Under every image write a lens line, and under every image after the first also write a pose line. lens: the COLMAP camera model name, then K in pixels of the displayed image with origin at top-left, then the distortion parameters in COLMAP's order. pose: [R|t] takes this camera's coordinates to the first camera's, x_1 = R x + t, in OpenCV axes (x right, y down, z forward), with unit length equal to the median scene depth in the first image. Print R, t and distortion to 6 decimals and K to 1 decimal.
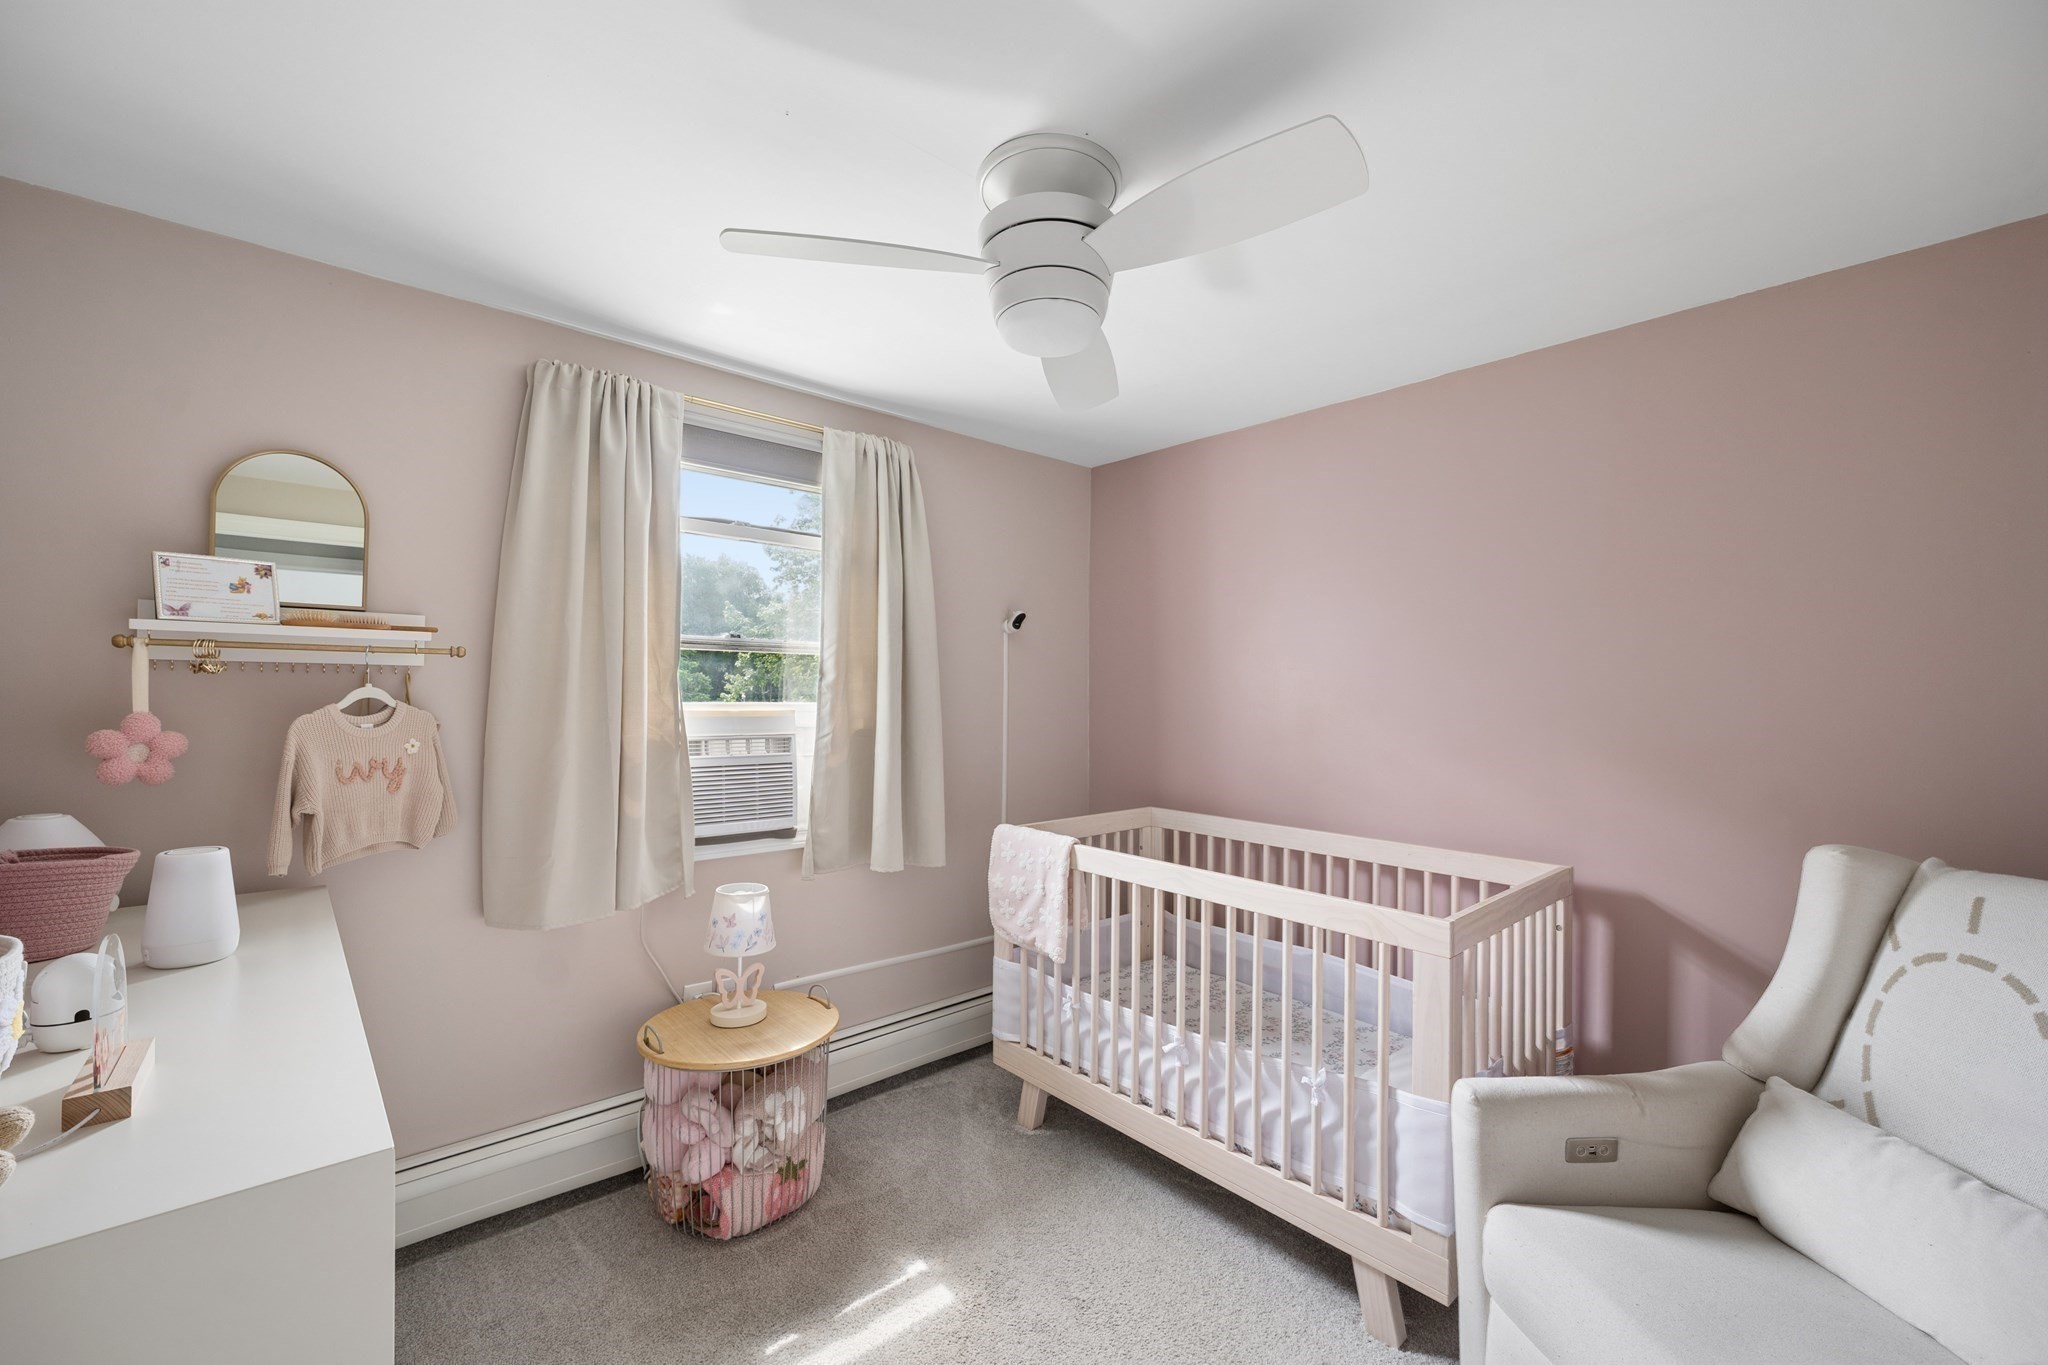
lens RADIAL K [[840.0, 0, 1029.2], [0, 840.0, 687.5], [0, 0, 1]] dist [-0.000060, 0.000146]
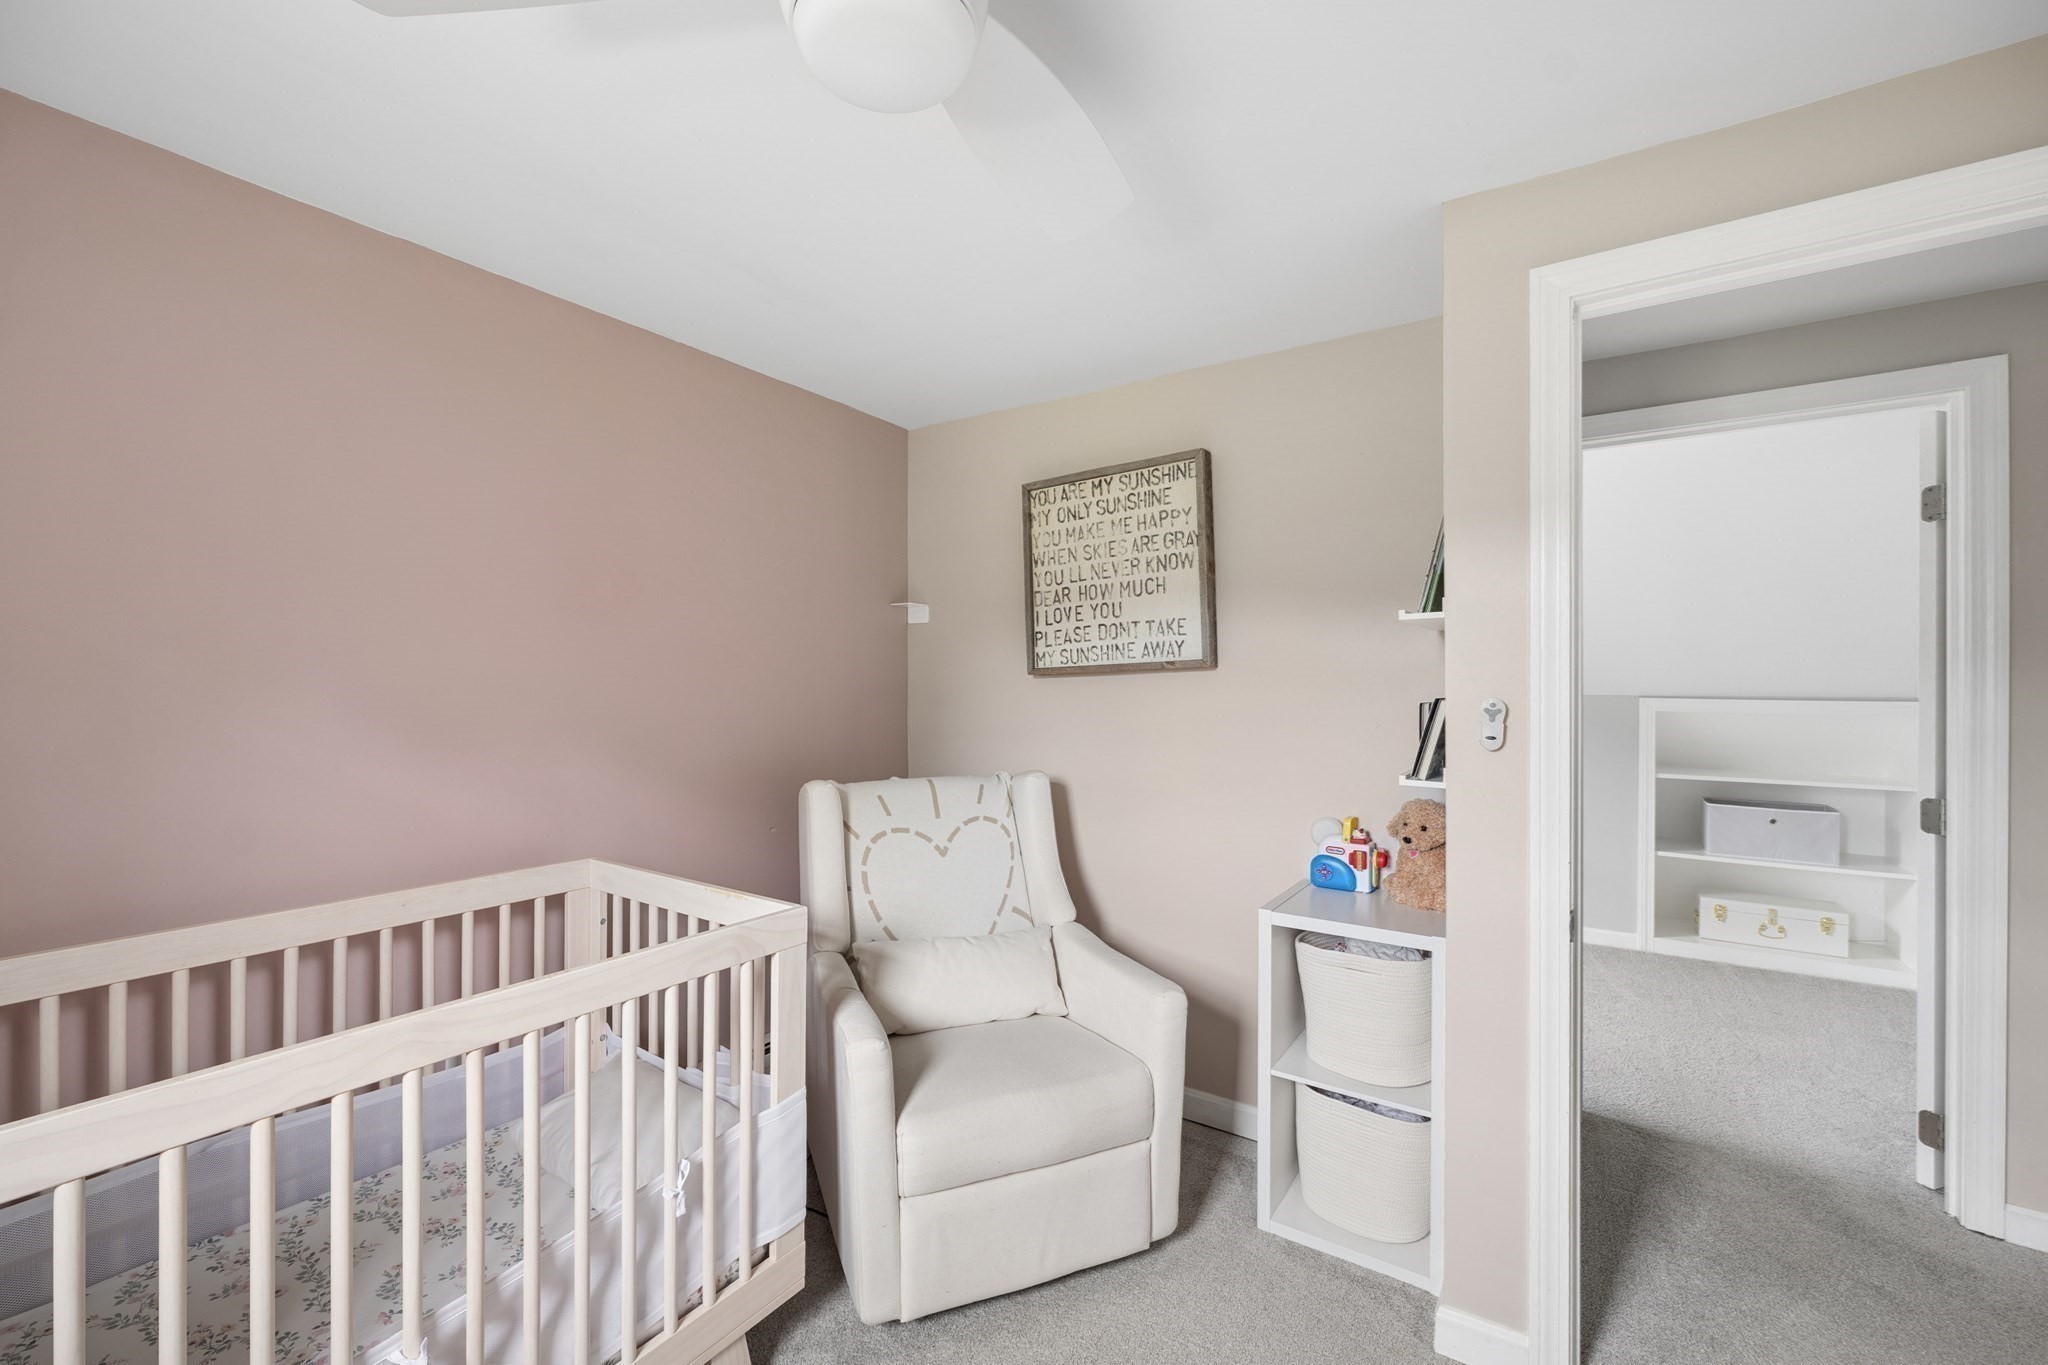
lens RADIAL K [[840.0, 0, 1029.2], [0, 840.0, 687.5], [0, 0, 1]] dist [-0.000060, 0.000146]
pose [[-0.253501, -0.015975, 0.967203, -0.592702], [-0.009228, 0.999858, 0.014095, 0.000751], [-0.967291, -0.005353, -0.253612, 1.105038]]
